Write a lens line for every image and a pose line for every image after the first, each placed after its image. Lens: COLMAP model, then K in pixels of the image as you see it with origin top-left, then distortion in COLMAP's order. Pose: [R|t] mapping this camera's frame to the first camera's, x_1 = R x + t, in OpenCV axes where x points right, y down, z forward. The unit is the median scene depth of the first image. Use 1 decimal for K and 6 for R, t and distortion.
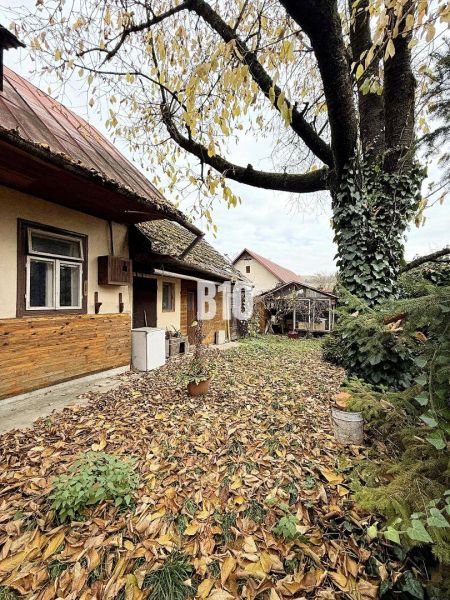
lens RADIAL K [[244.7, 0, 218.3], [0, 244.7, 298.0], [0, 0, 1]] dist [-0.006259, 0.002025]
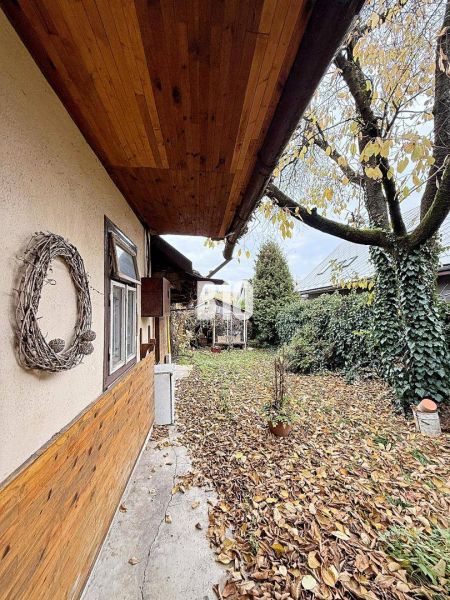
lens RADIAL K [[244.7, 0, 230.2], [0, 244.7, 296.7], [0, 0, 1]] dist [-0.006259, 0.002025]
pose [[0.816585, 0.018874, 0.576917, -0.862913], [0.004935, 0.999200, -0.039674, -0.106065], [-0.577204, 0.035244, 0.815839, 0.347120]]
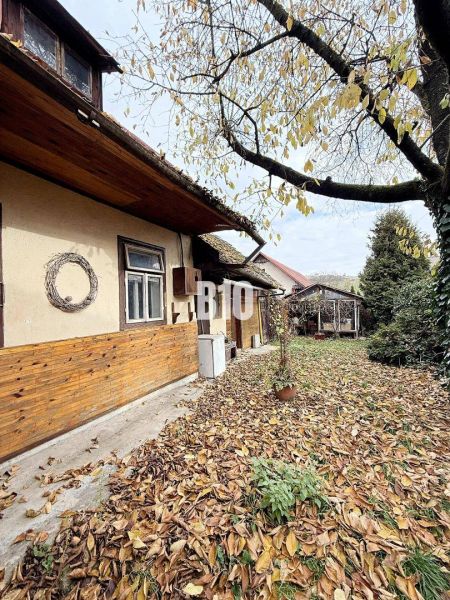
lens RADIAL K [[244.7, 0, 219.1], [0, 244.7, 297.8], [0, 0, 1]] dist [-0.006259, 0.002025]
pose [[0.999393, -0.034026, 0.007526, -0.385761], [0.034111, 0.999352, -0.011482, -0.032390], [-0.007130, 0.011731, 0.999906, -0.040145]]
